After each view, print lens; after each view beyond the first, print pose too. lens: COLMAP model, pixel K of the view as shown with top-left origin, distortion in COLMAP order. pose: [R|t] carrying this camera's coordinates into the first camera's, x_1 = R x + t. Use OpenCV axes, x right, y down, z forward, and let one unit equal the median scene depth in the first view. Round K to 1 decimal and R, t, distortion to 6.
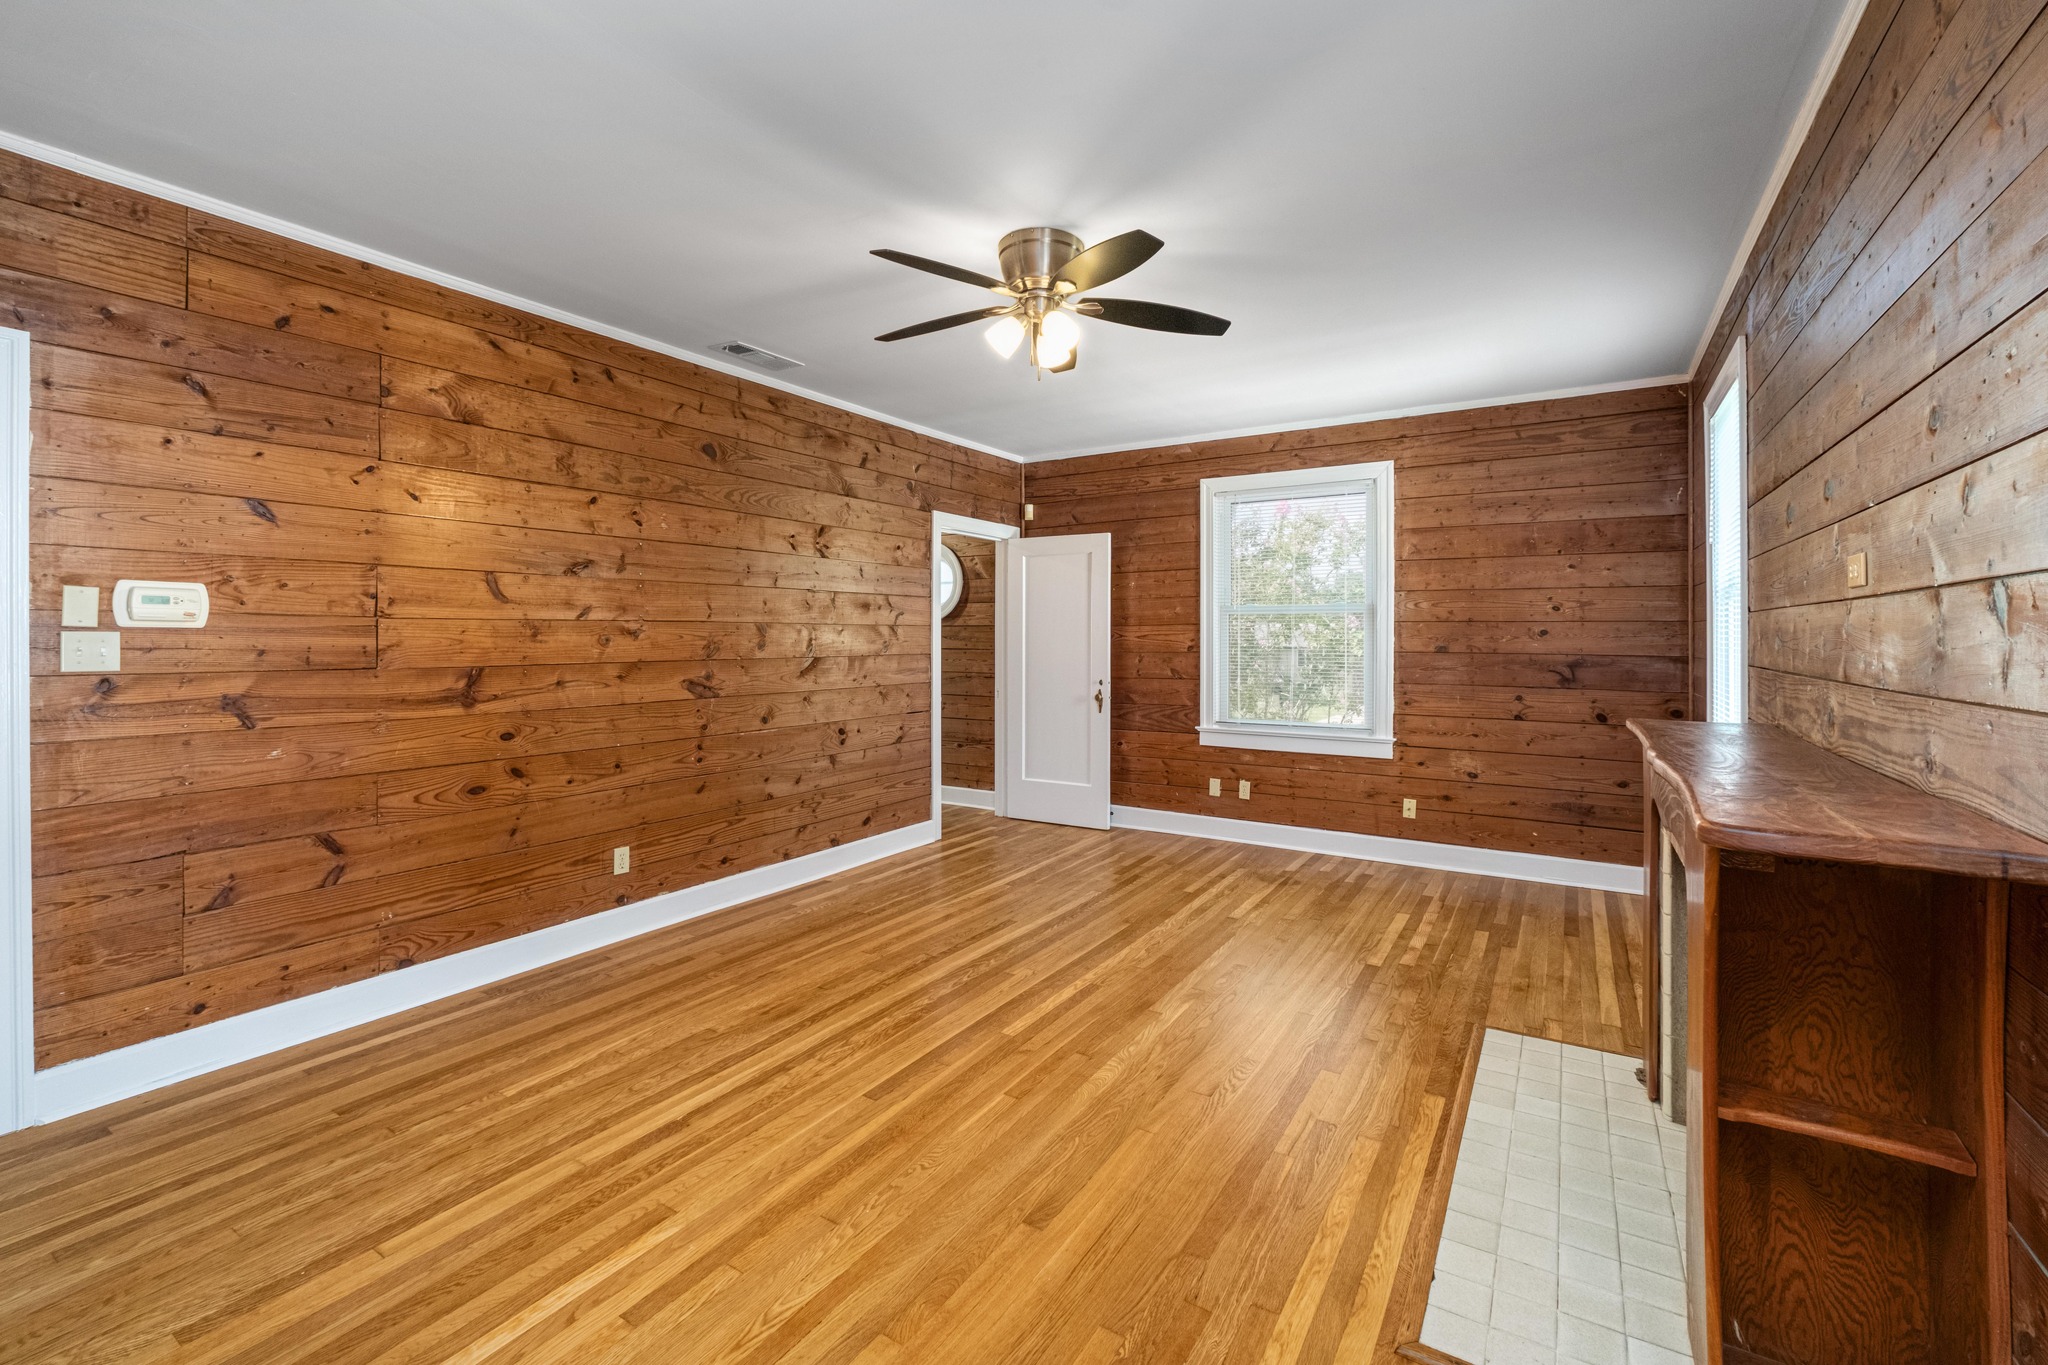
lens RADIAL K [[863.6, 0, 1027.1], [0, 863.6, 640.7], [0, 0, 1]] dist [-0.030738, 0.013476]
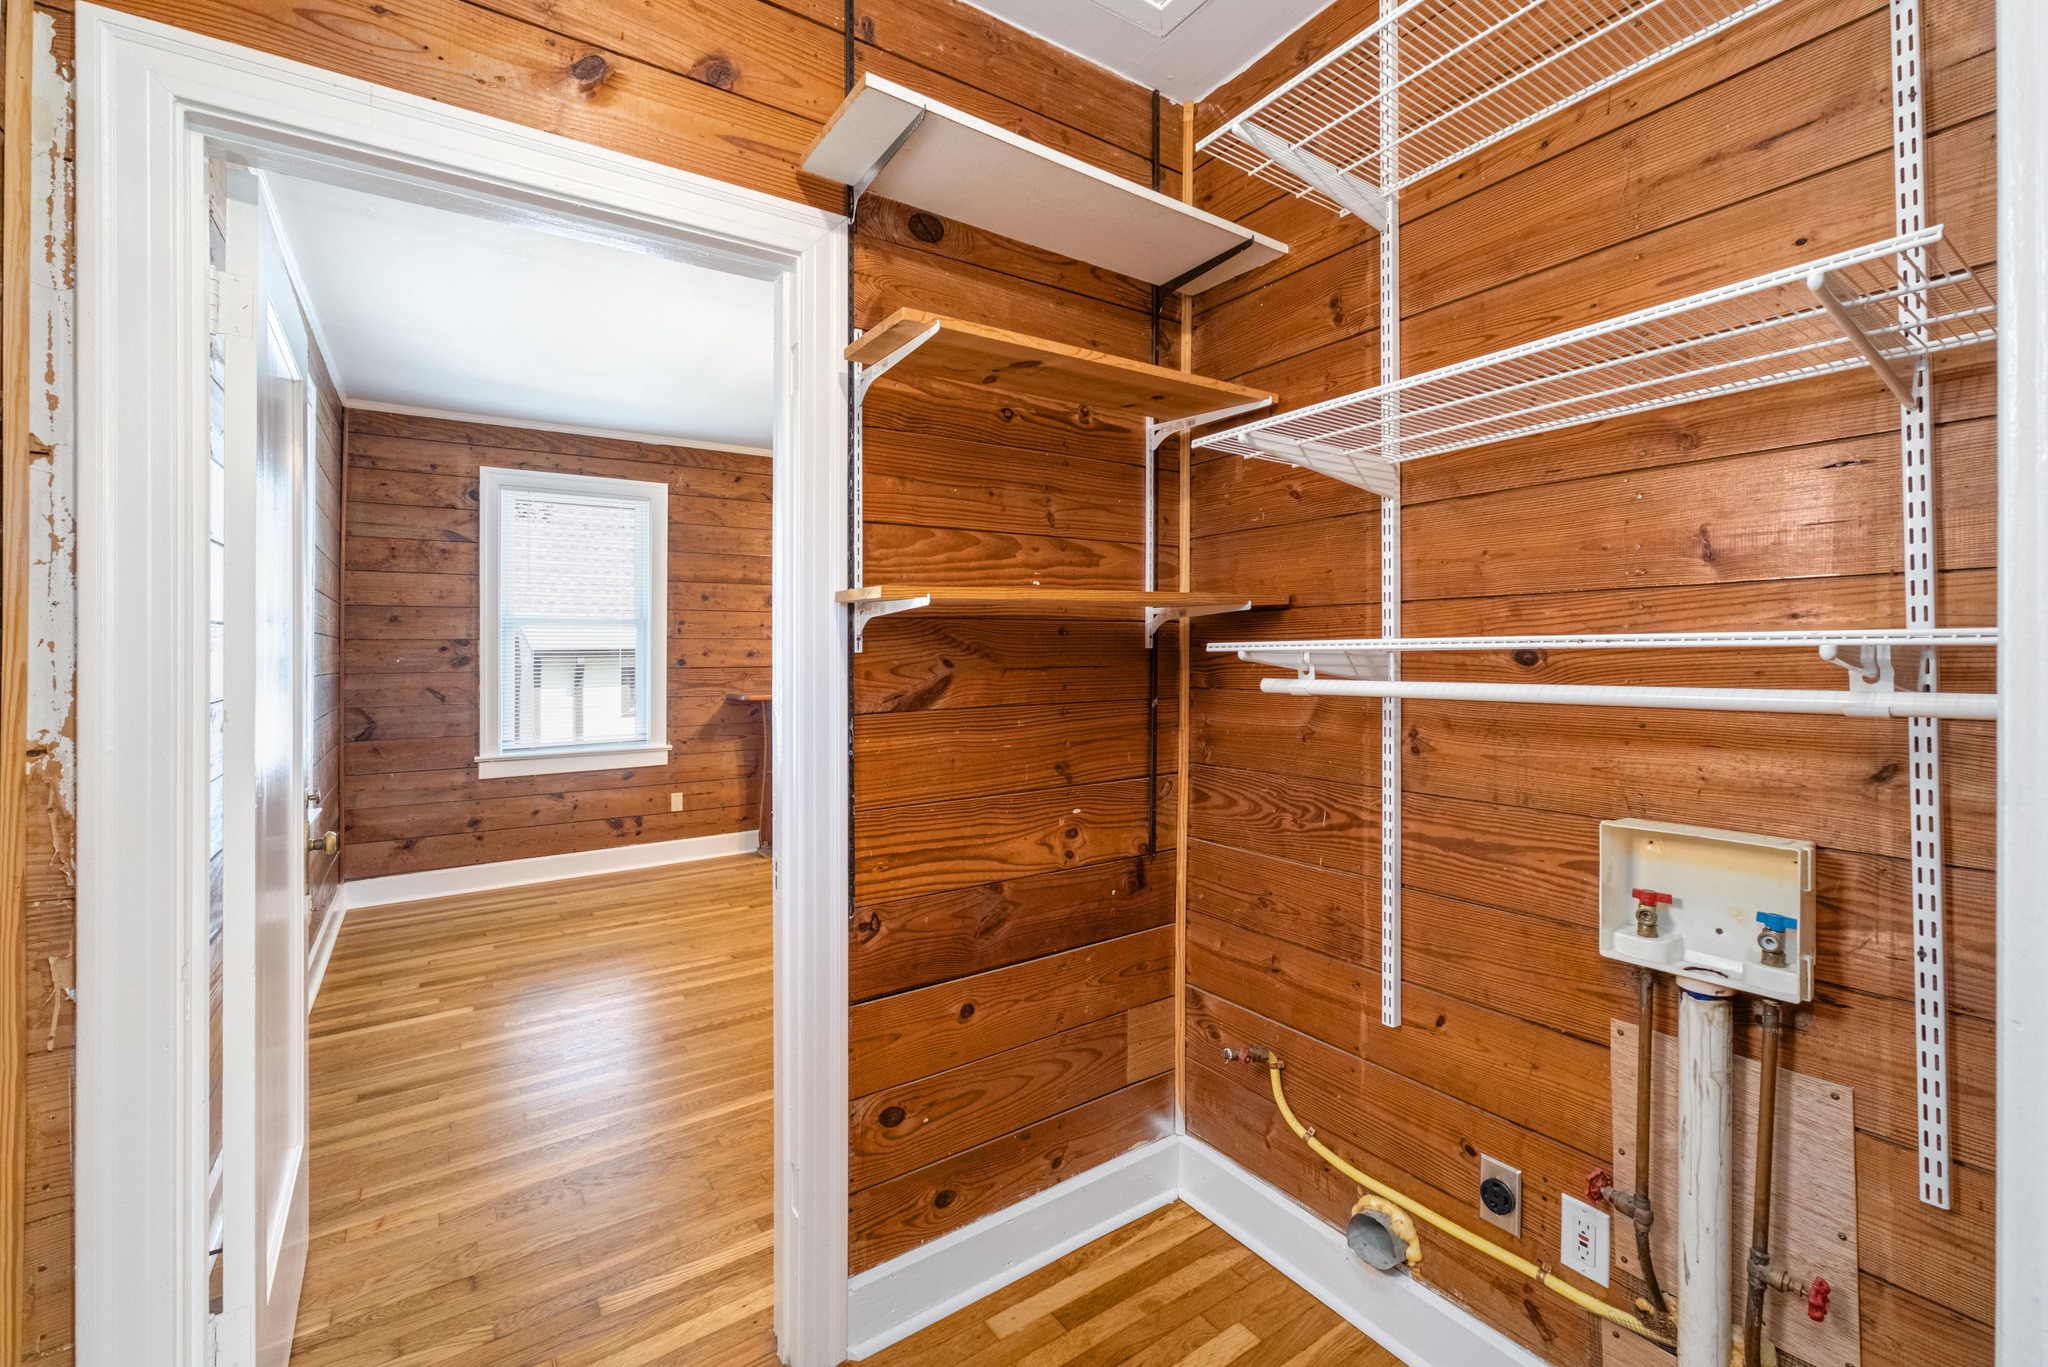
lens RADIAL K [[876.4, 0, 1018.5], [0, 876.4, 630.4], [0, 0, 1]] dist [-0.015844, 0.005712]
pose [[-0.917006, 0.013117, 0.398657, -0.472111], [0.006037, 0.999801, -0.019010, -0.008331], [-0.398827, -0.015025, -0.916903, 1.961102]]
